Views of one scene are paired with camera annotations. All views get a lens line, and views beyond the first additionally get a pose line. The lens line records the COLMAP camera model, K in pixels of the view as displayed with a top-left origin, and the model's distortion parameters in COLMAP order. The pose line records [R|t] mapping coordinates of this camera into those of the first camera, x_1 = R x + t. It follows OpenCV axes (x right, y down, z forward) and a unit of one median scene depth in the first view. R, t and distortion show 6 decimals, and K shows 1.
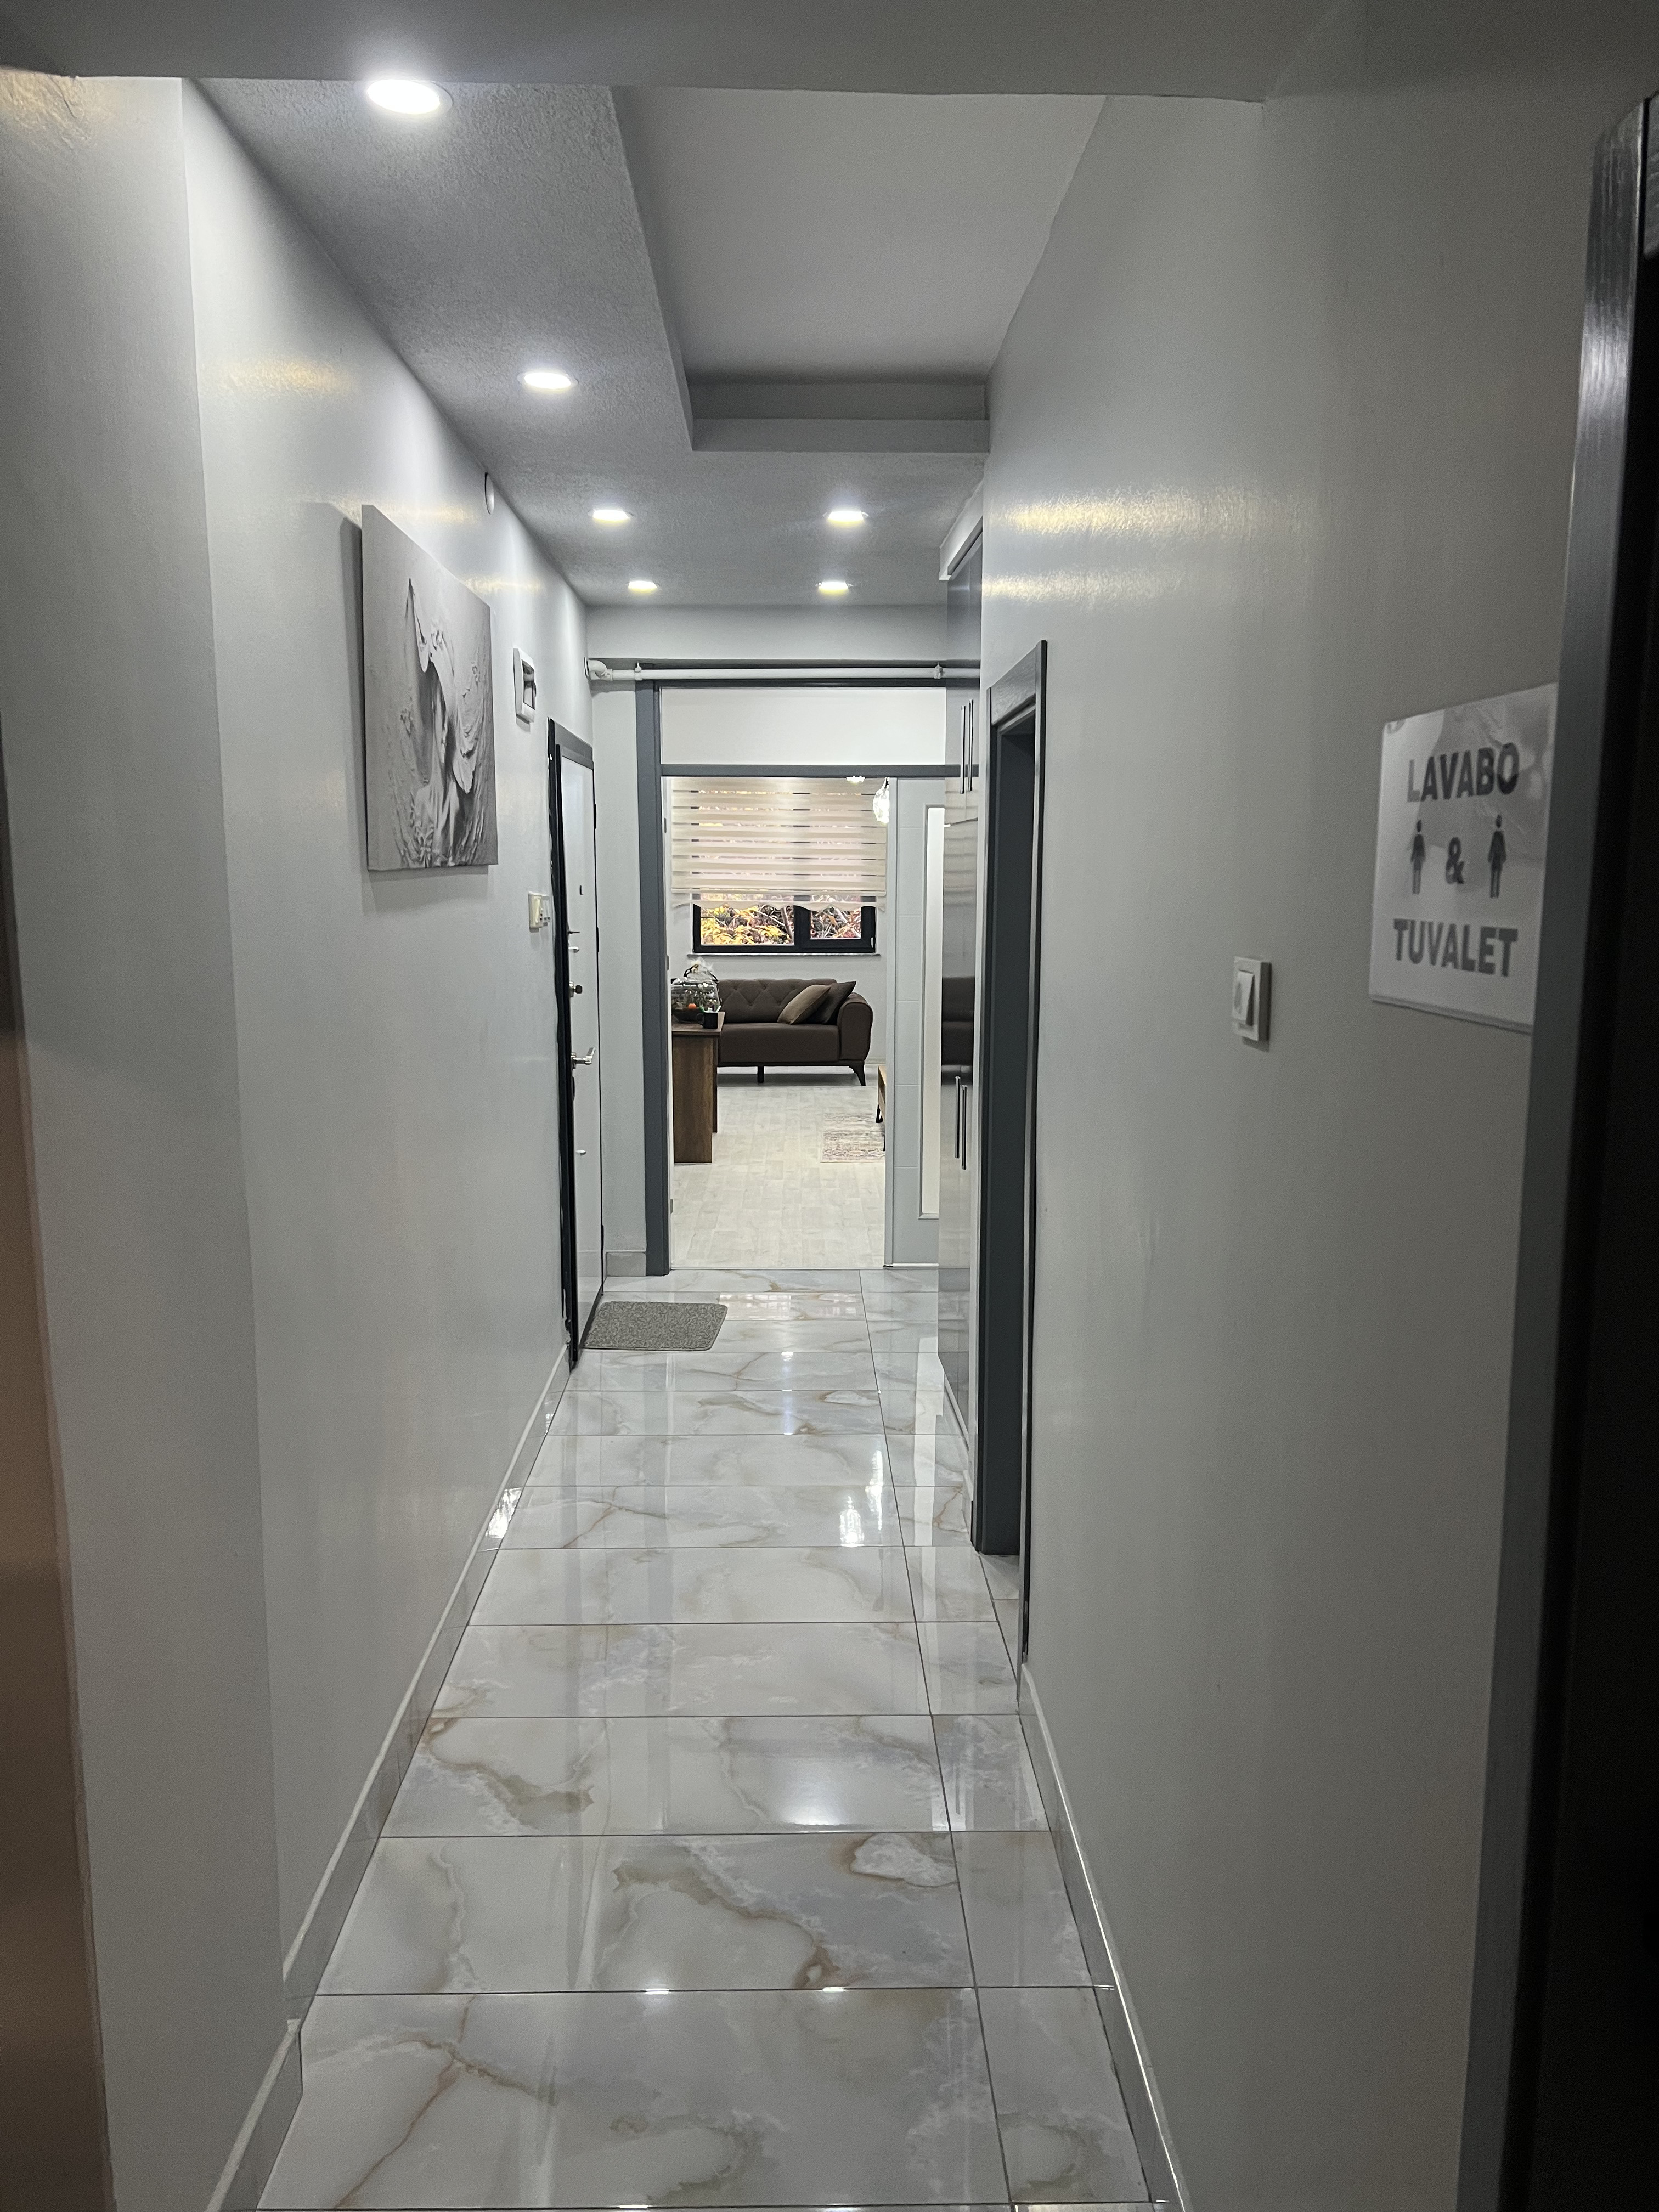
lens RADIAL K [[1655.8, 0, 825.7], [0, 1655.8, 1105.7], [0, 0, 1]] dist [0.006700, -0.011384]
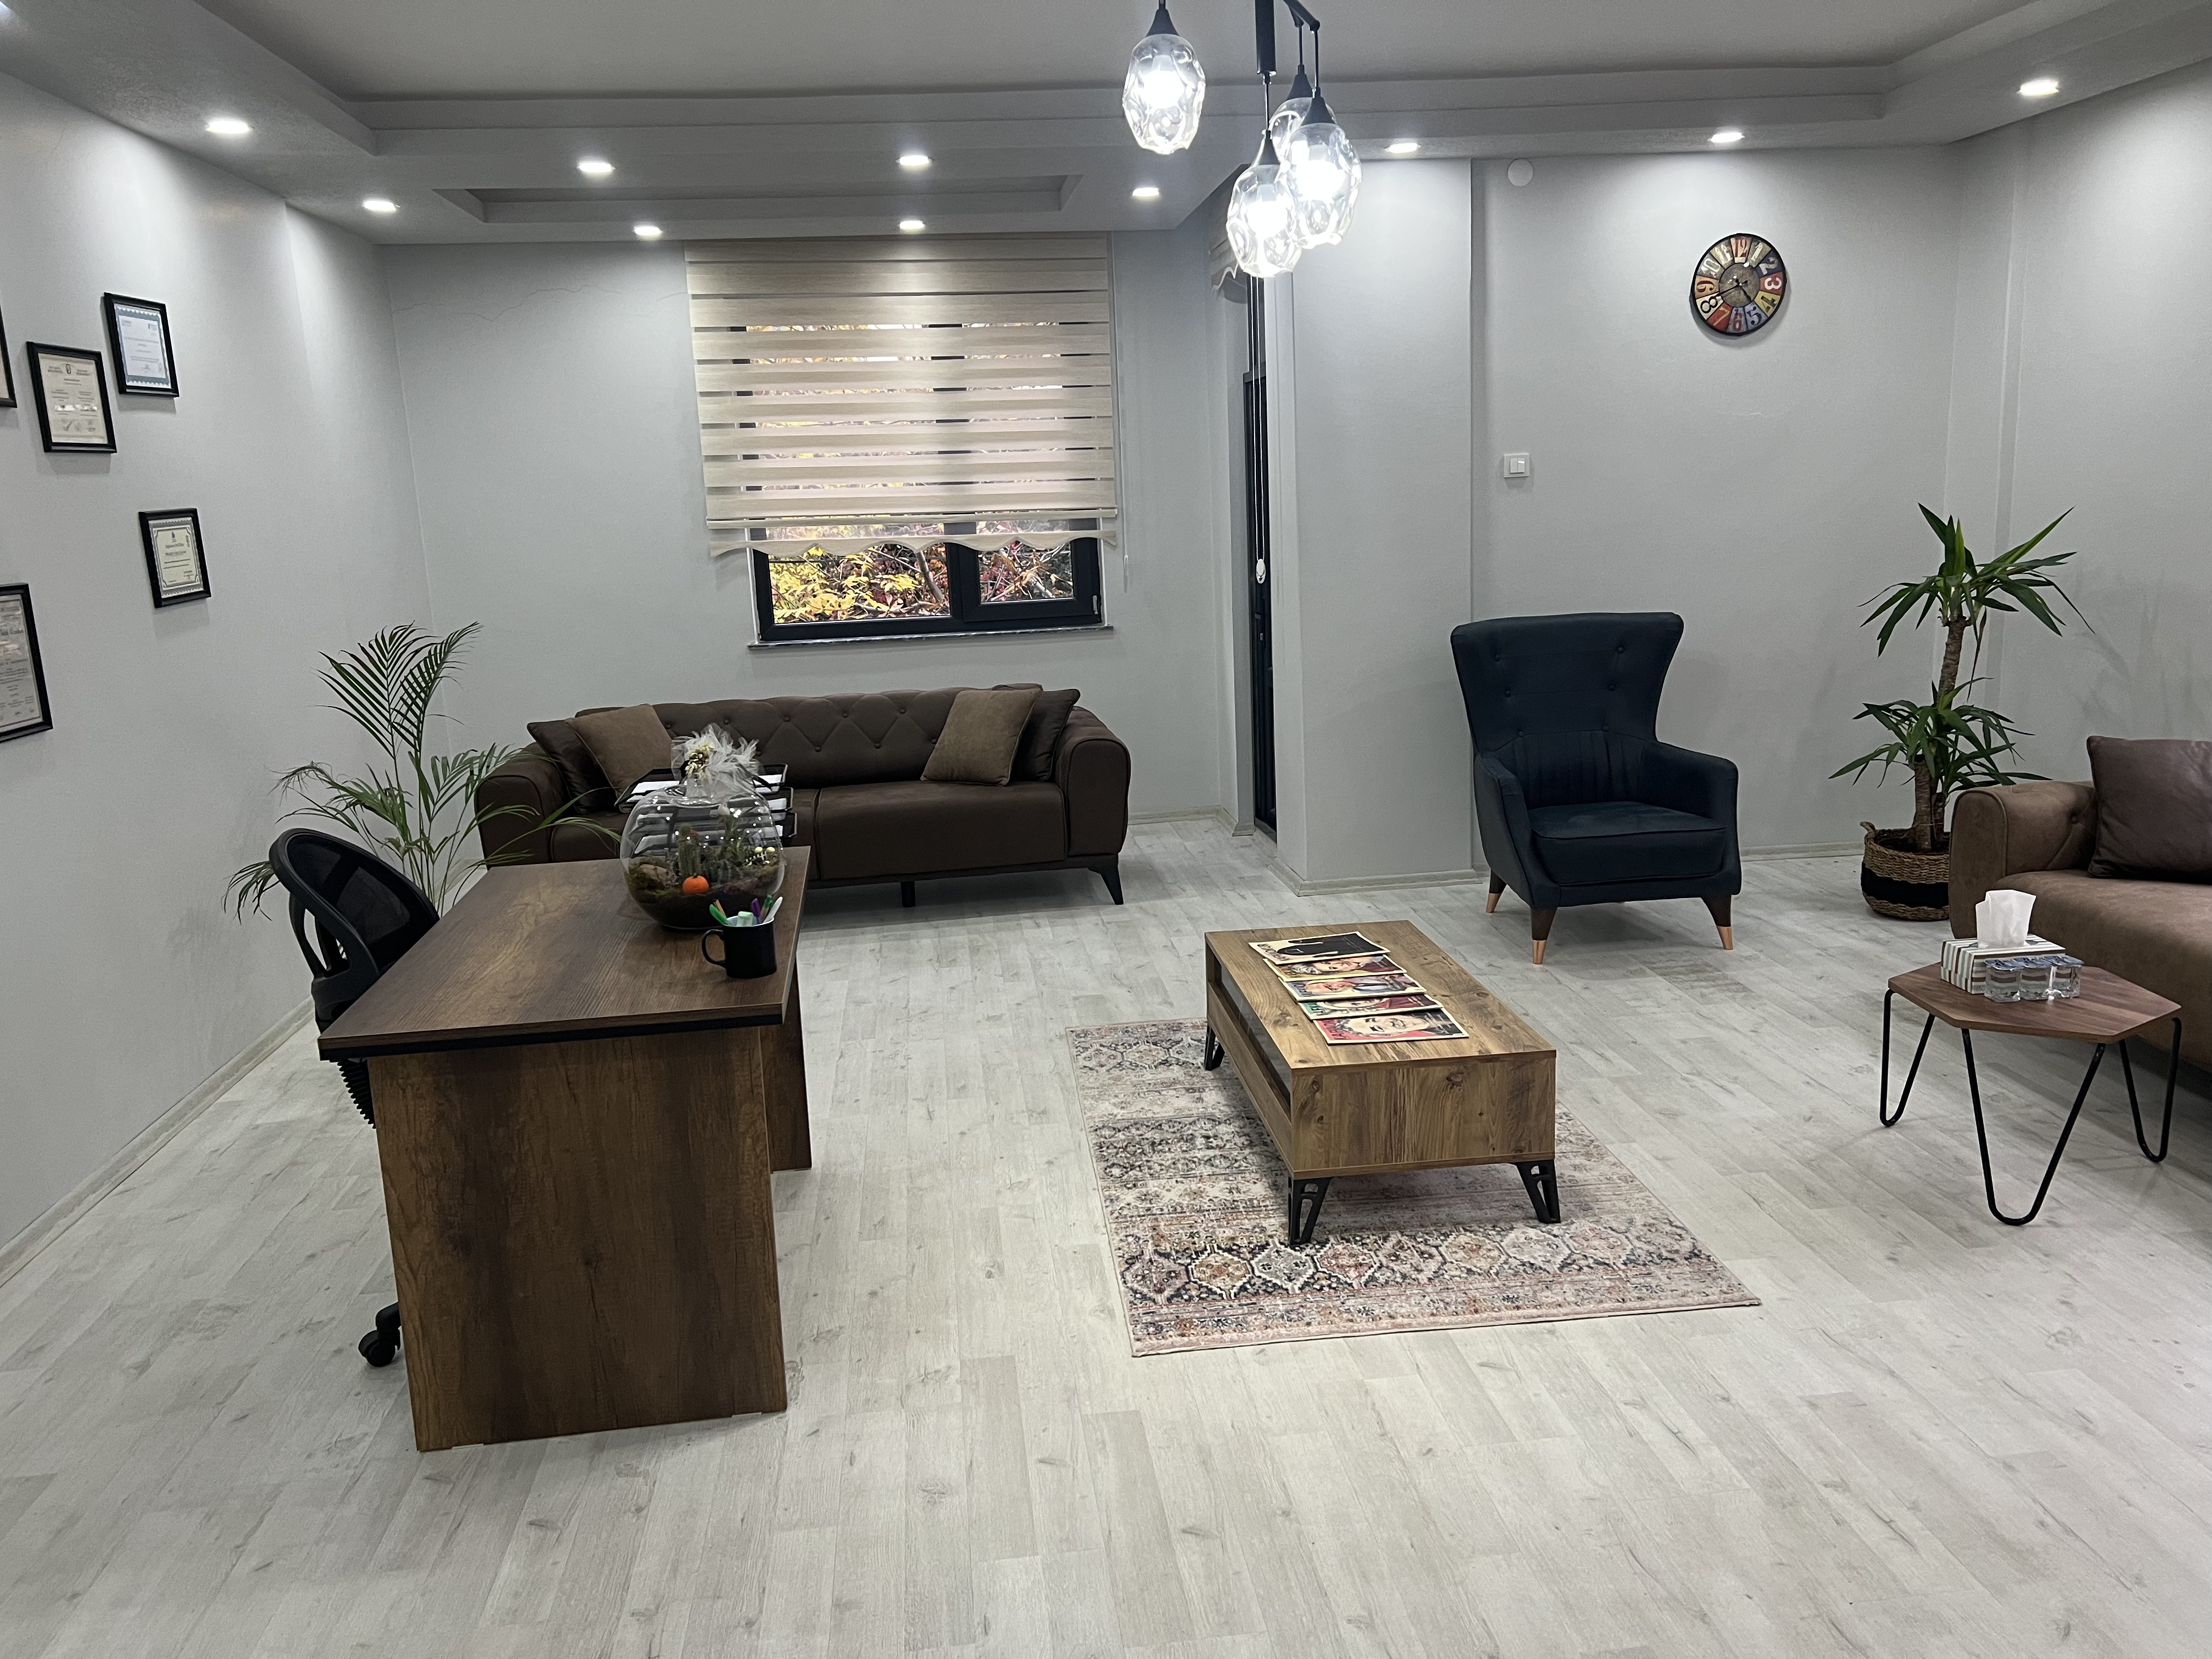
lens RADIAL K [[1655.8, 0, 1114.2], [0, 1655.8, 823.2], [0, 0, 1]] dist [0.006700, -0.011384]
pose [[0.993818, -0.061698, 0.092300, -0.020127], [0.056628, 0.996791, 0.056578, -0.058103], [-0.095495, -0.051002, 0.994122, 0.460933]]
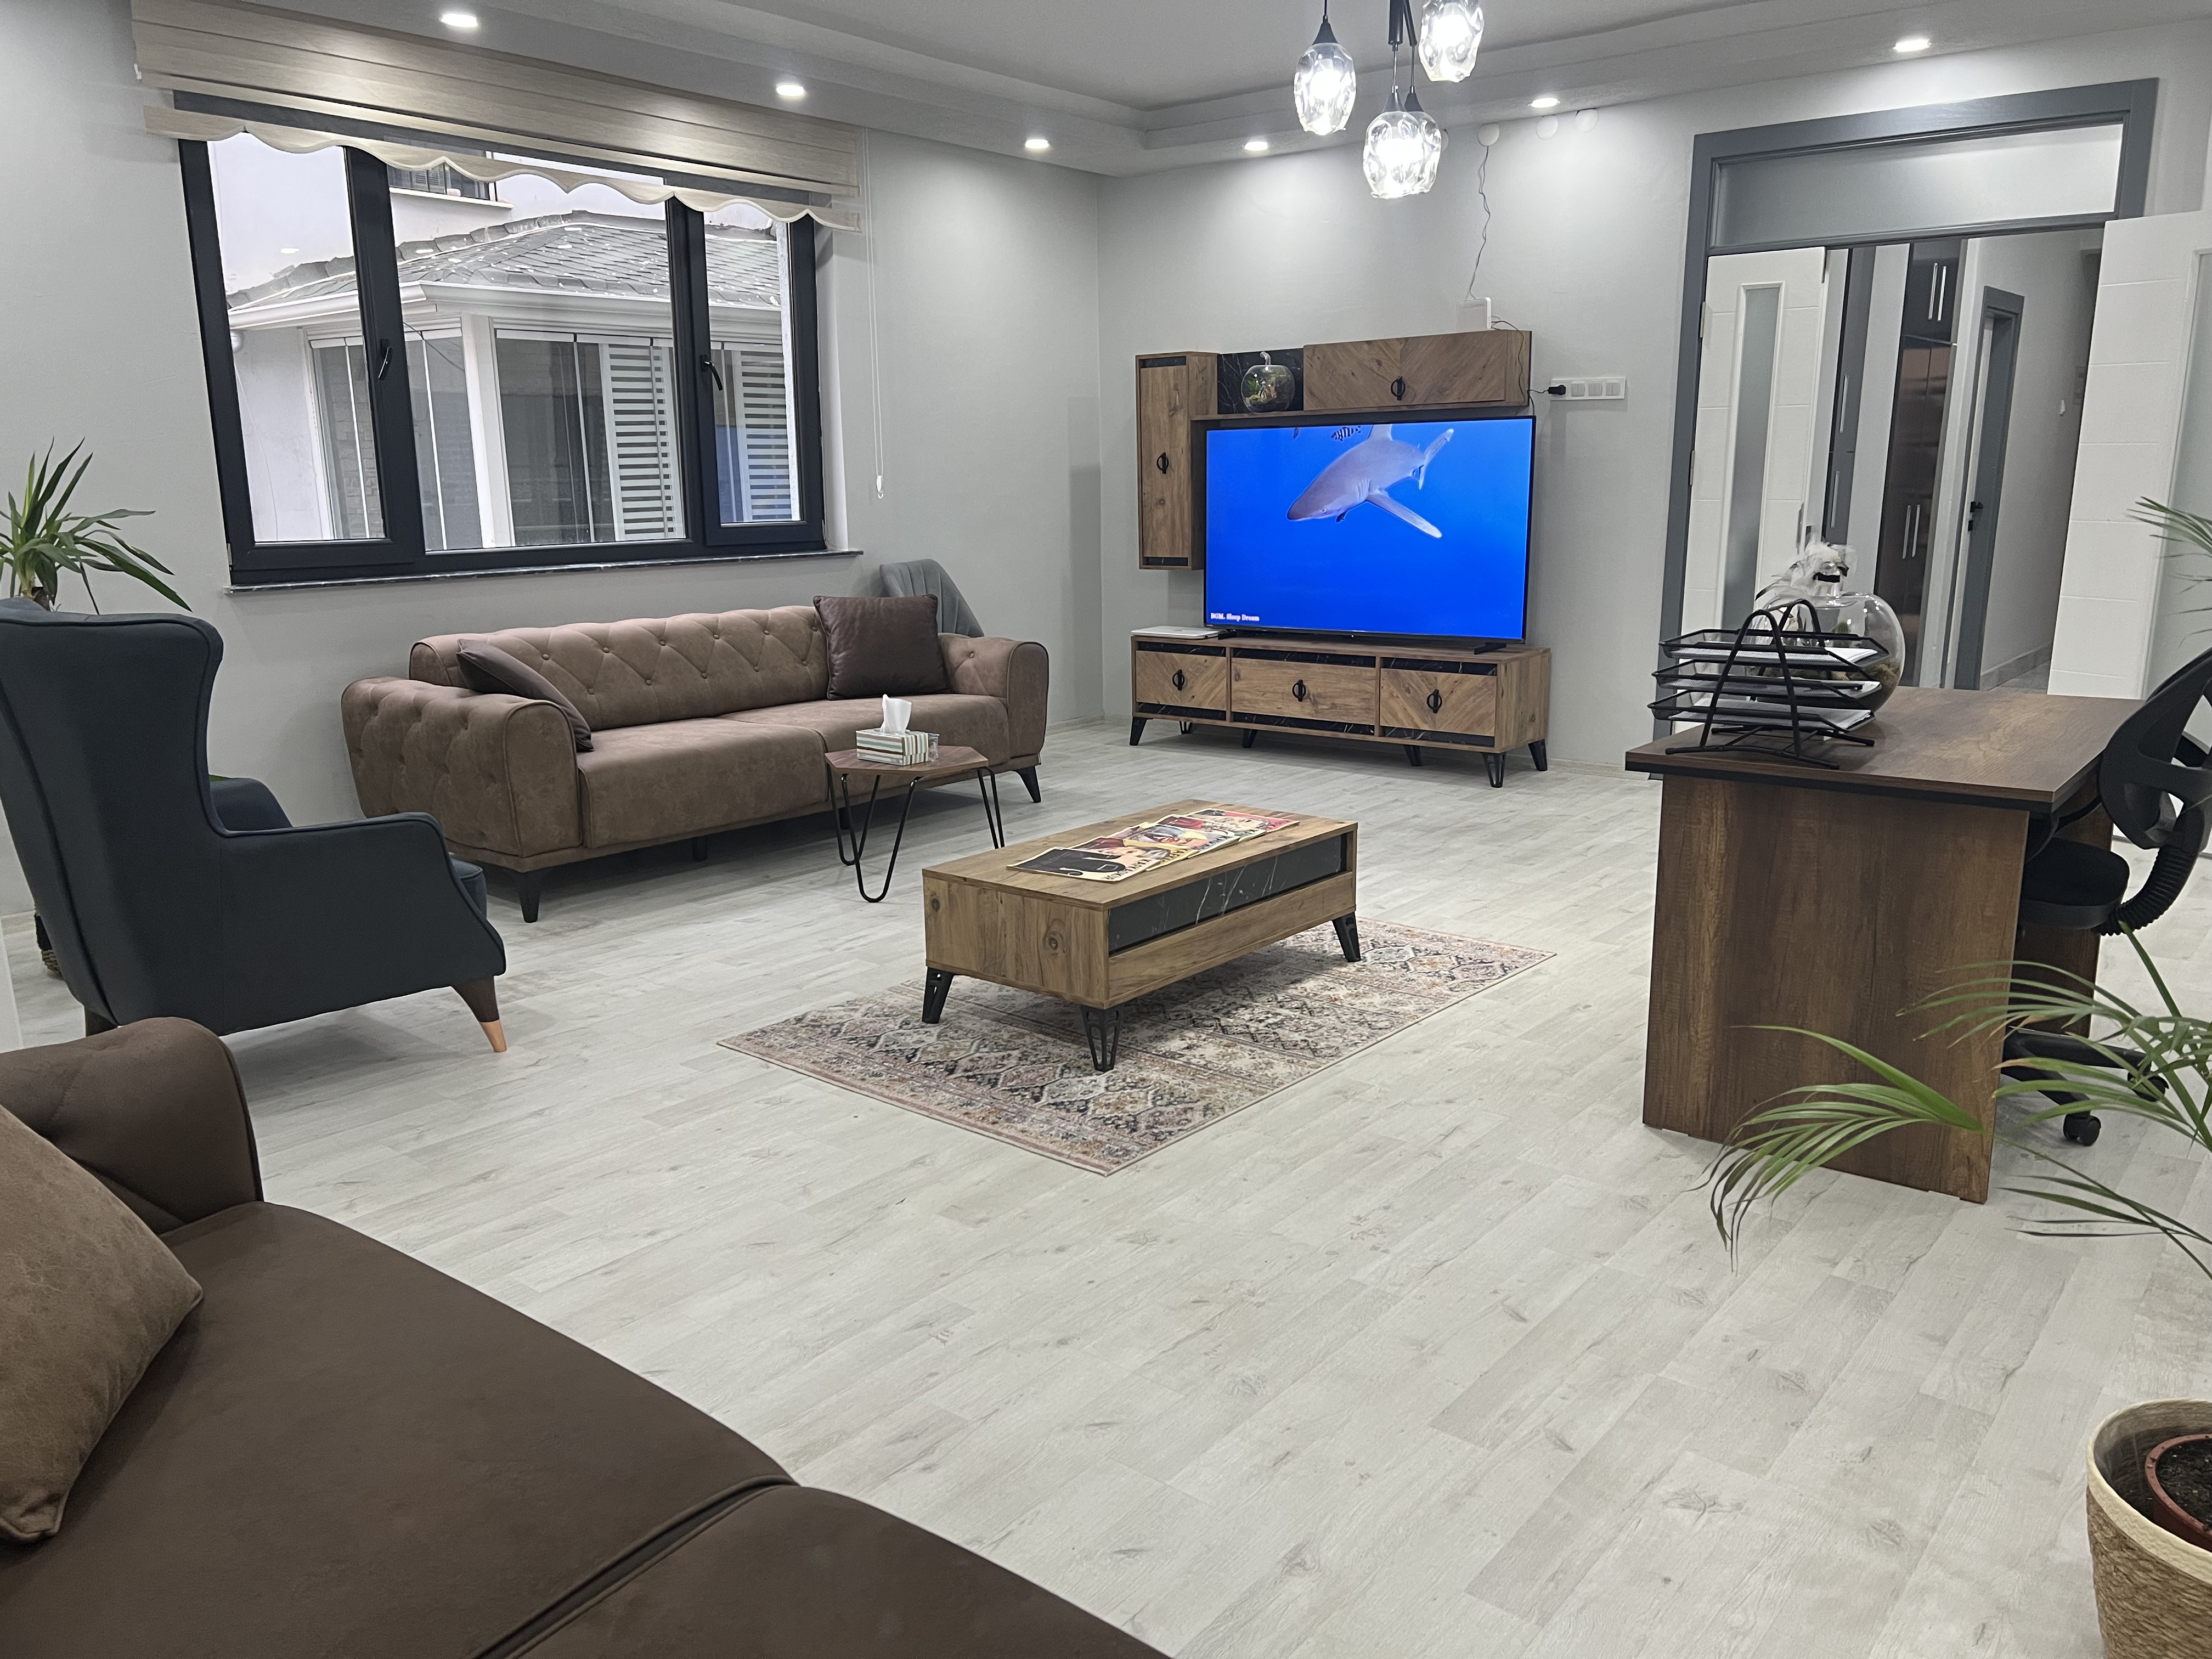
lens RADIAL K [[1655.8, 0, 1099.2], [0, 1655.8, 832.6], [0, 0, 1]] dist [0.006700, -0.011384]
pose [[-0.760003, -0.134667, 0.635814, -0.134271], [0.107389, 0.938829, 0.327211, -0.111802], [-0.640986, 0.316961, -0.699052, 0.943091]]
